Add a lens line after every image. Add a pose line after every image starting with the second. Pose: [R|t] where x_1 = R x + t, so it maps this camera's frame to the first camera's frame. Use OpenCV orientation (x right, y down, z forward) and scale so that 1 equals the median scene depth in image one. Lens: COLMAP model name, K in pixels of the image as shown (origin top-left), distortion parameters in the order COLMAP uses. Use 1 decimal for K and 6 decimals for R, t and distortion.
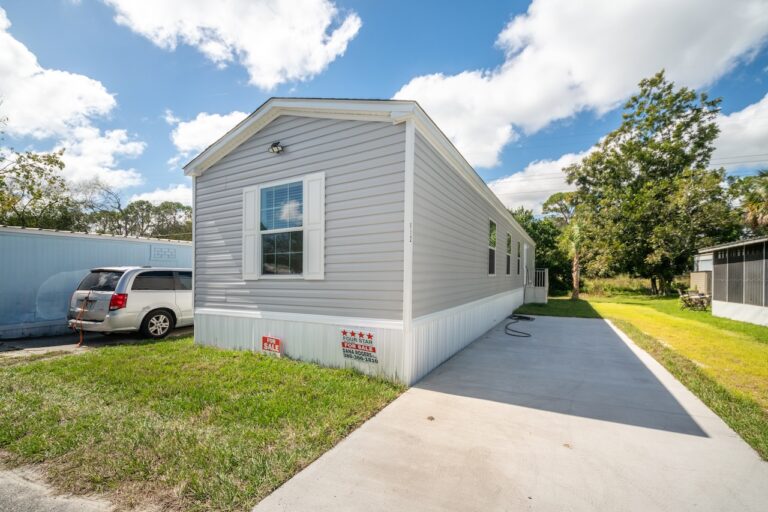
lens RADIAL K [[329.3, 0, 378.0], [0, 329.3, 278.9], [0, 0, 1]] dist [0.003582, -0.000040]
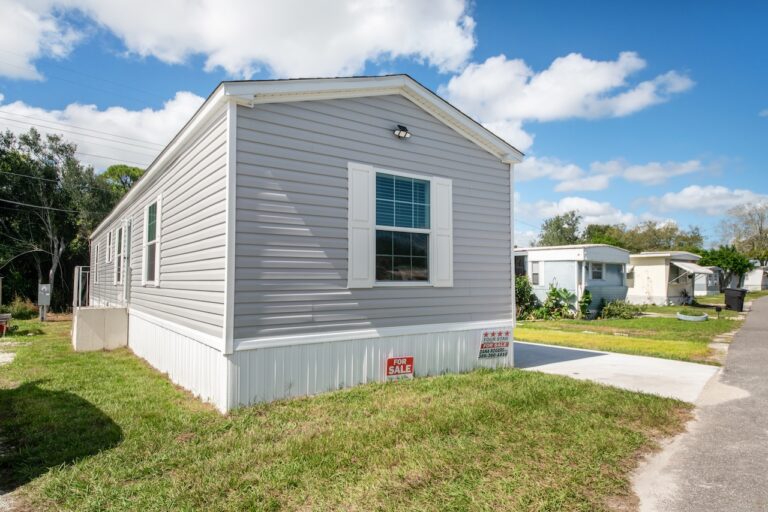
lens RADIAL K [[469.2, 0, 383.8], [0, 469.2, 255.6], [0, 0, 1]] dist [-0.009202, -0.000884]
pose [[0.427842, 0.046695, 0.902646, -1.486682], [-0.002787, 0.998728, -0.050345, -0.018648], [-0.903849, 0.019024, 0.427428, 0.558653]]
